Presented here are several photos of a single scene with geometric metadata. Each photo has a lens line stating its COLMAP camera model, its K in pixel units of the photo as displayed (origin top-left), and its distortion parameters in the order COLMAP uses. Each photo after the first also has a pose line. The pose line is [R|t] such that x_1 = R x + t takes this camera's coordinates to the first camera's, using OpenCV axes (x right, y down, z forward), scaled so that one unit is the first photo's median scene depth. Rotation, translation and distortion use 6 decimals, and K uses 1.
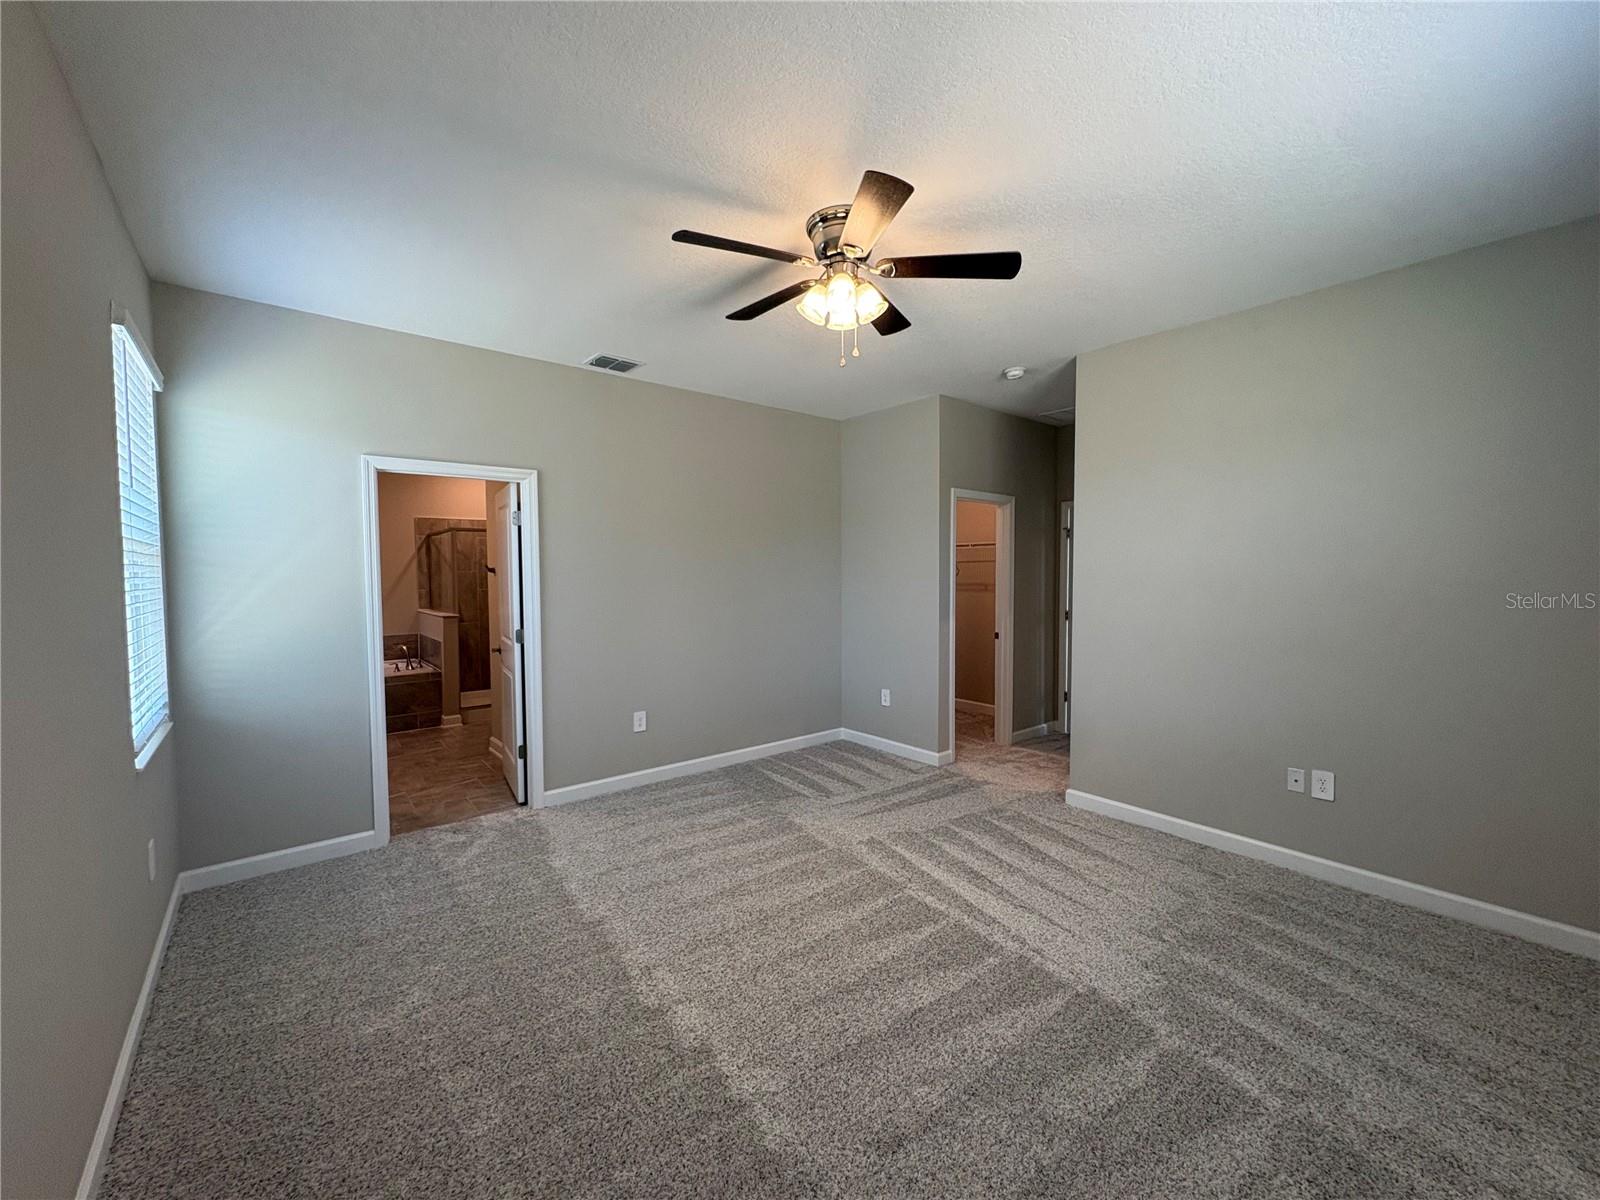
lens RADIAL K [[637.2, 0, 802.0], [0, 637.2, 599.9], [0, 0, 1]] dist [-0.000134, 0.000181]
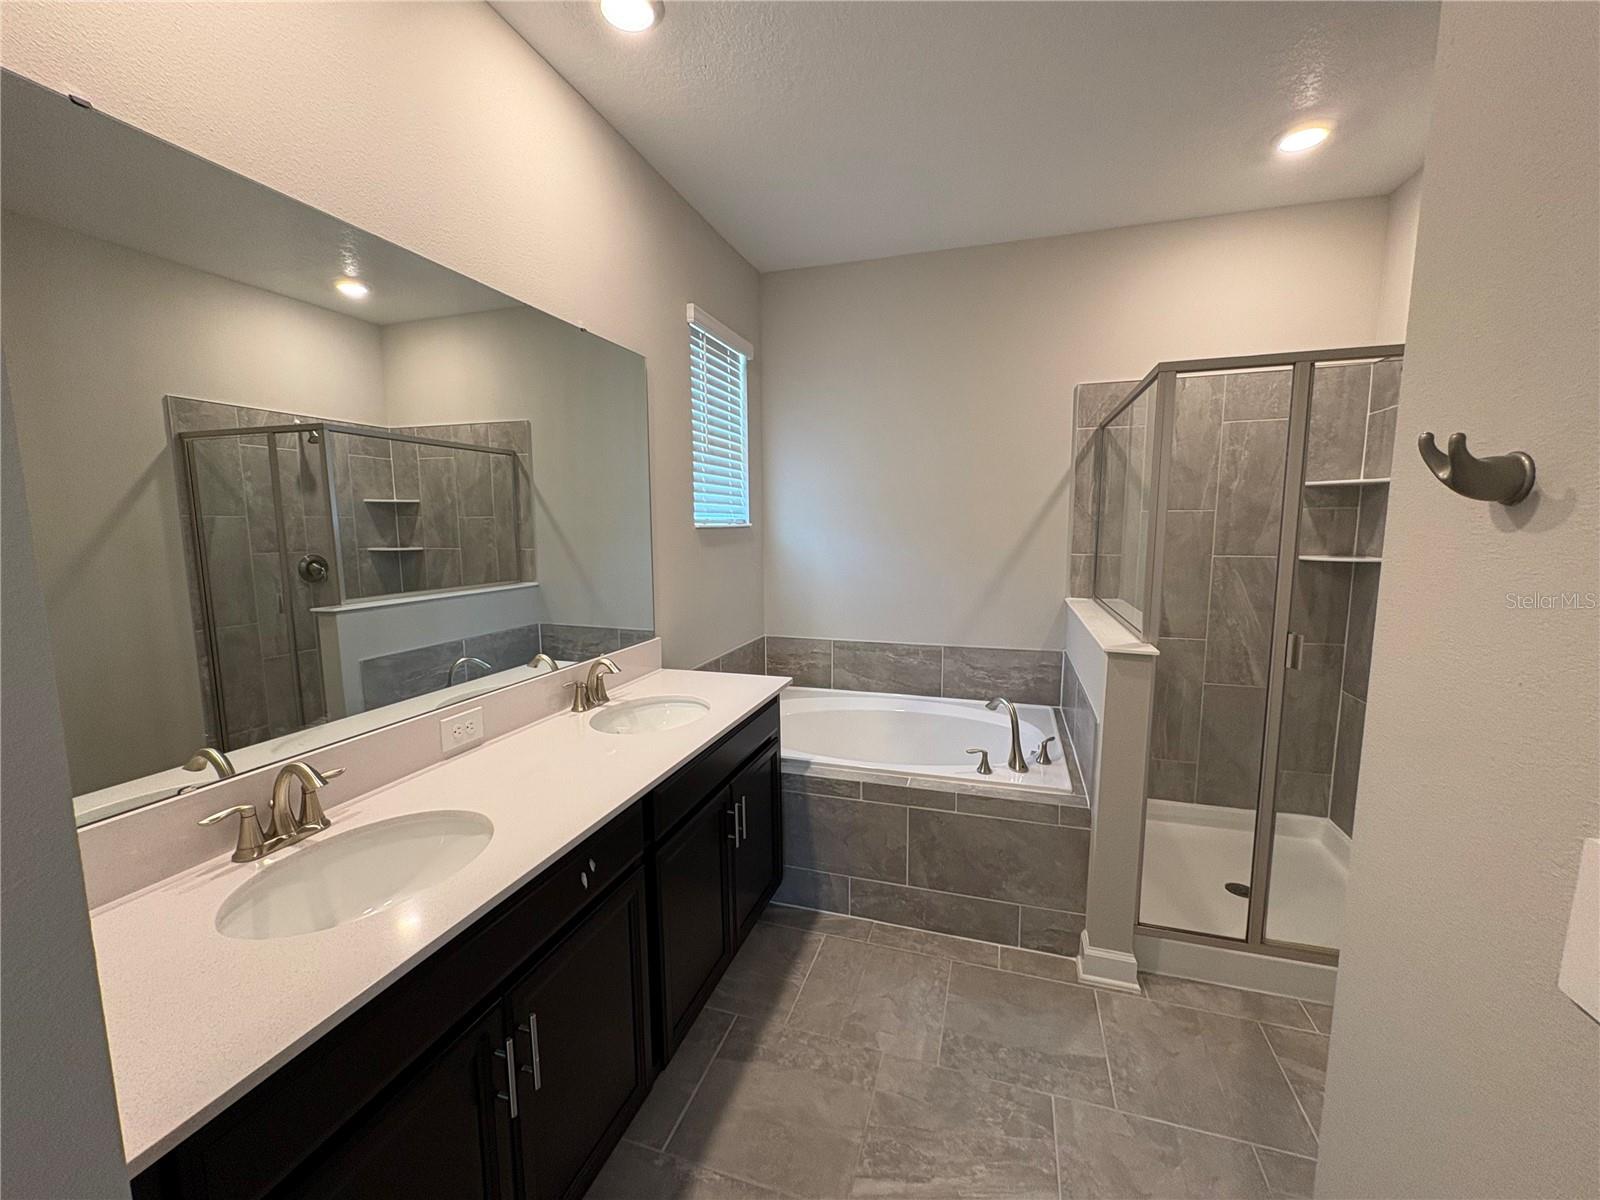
lens RADIAL K [[637.2, 0, 802.0], [0, 637.2, 599.9], [0, 0, 1]] dist [-0.000134, 0.000181]
pose [[0.540140, 0.102771, -0.835277, -0.319974], [-0.035321, 0.994410, 0.099510, -0.020508], [0.840834, -0.024246, 0.540750, 0.583906]]
